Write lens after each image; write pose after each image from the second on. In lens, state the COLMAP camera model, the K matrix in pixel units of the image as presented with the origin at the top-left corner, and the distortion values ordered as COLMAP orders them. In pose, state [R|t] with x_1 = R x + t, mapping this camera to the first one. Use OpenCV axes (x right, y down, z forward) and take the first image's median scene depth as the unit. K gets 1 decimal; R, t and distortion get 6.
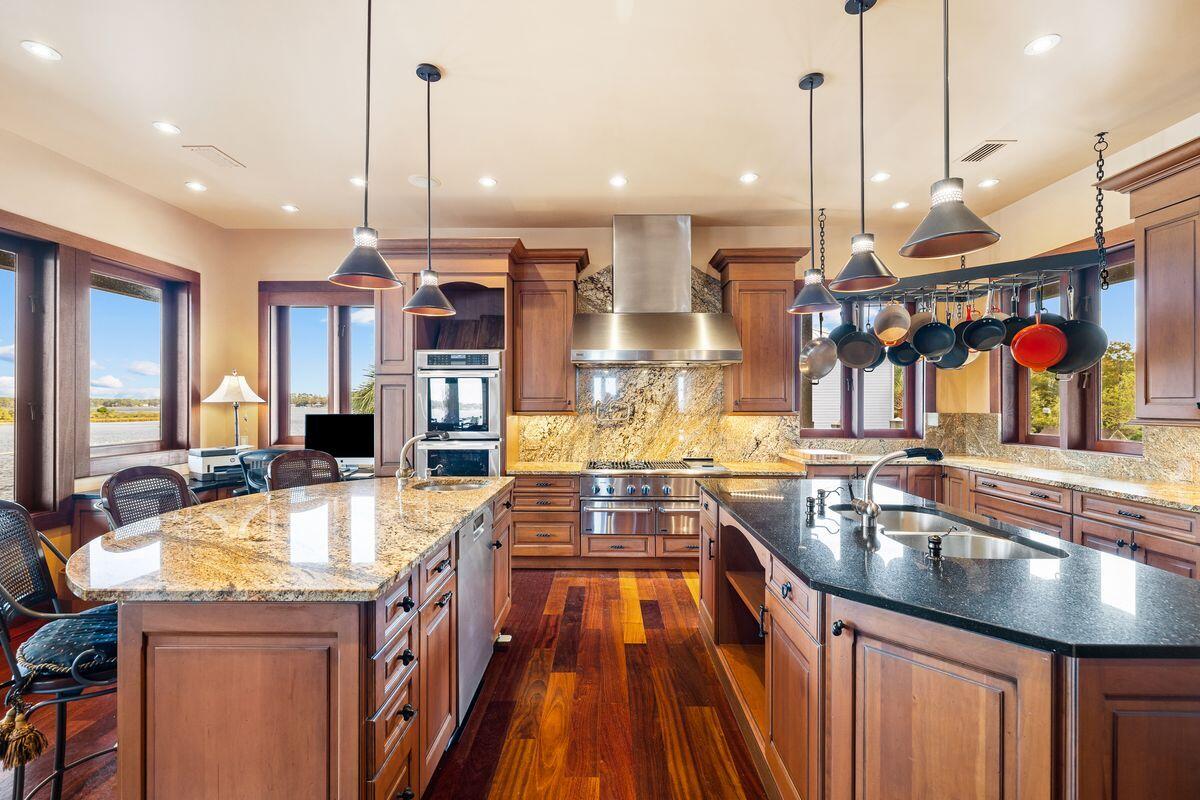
lens RADIAL K [[509.6, 0, 600.0], [0, 509.6, 400.0], [0, 0, 1]] dist [0.000878, -0.000137]
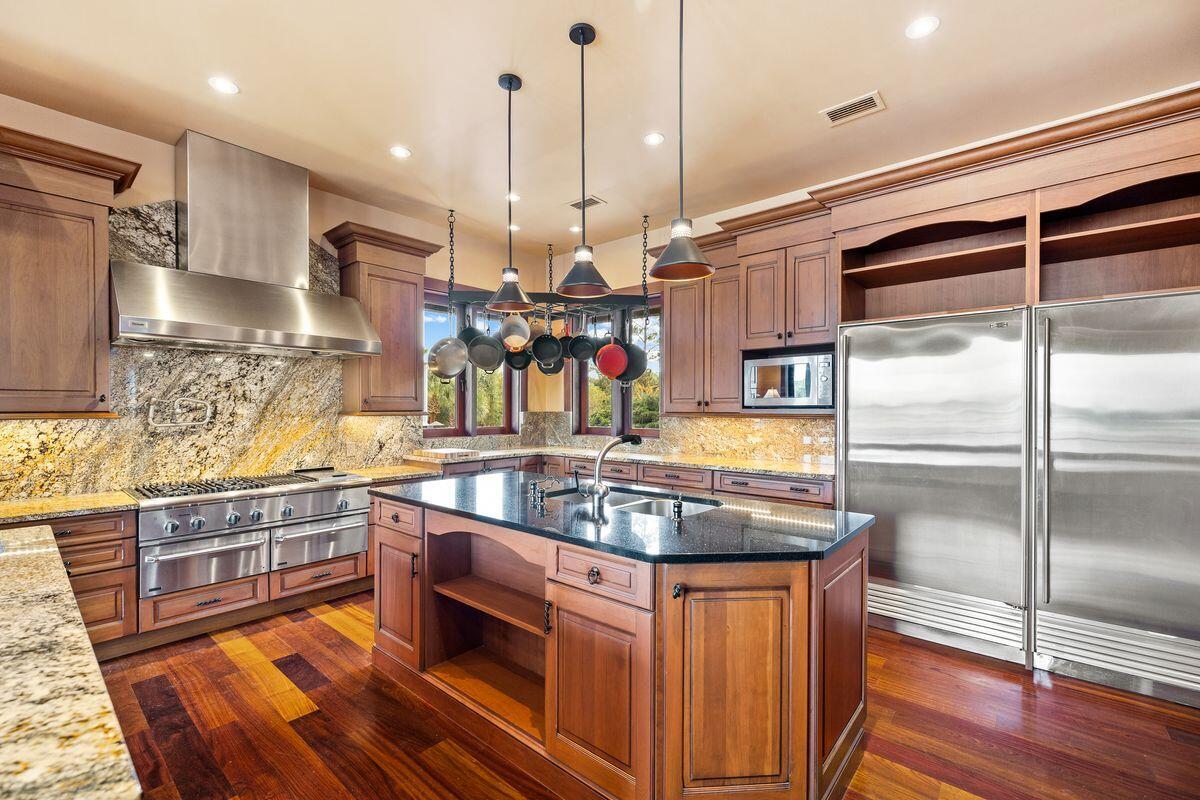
lens RADIAL K [[508.7, 0, 600.0], [0, 508.7, 409.8], [0, 0, 1]] dist [0.001632, -0.000068]
pose [[0.642835, -0.003380, 0.765997, -0.156490], [-0.004373, 0.999958, 0.008082, 0.012002], [-0.765992, -0.008545, 0.642793, 0.127943]]
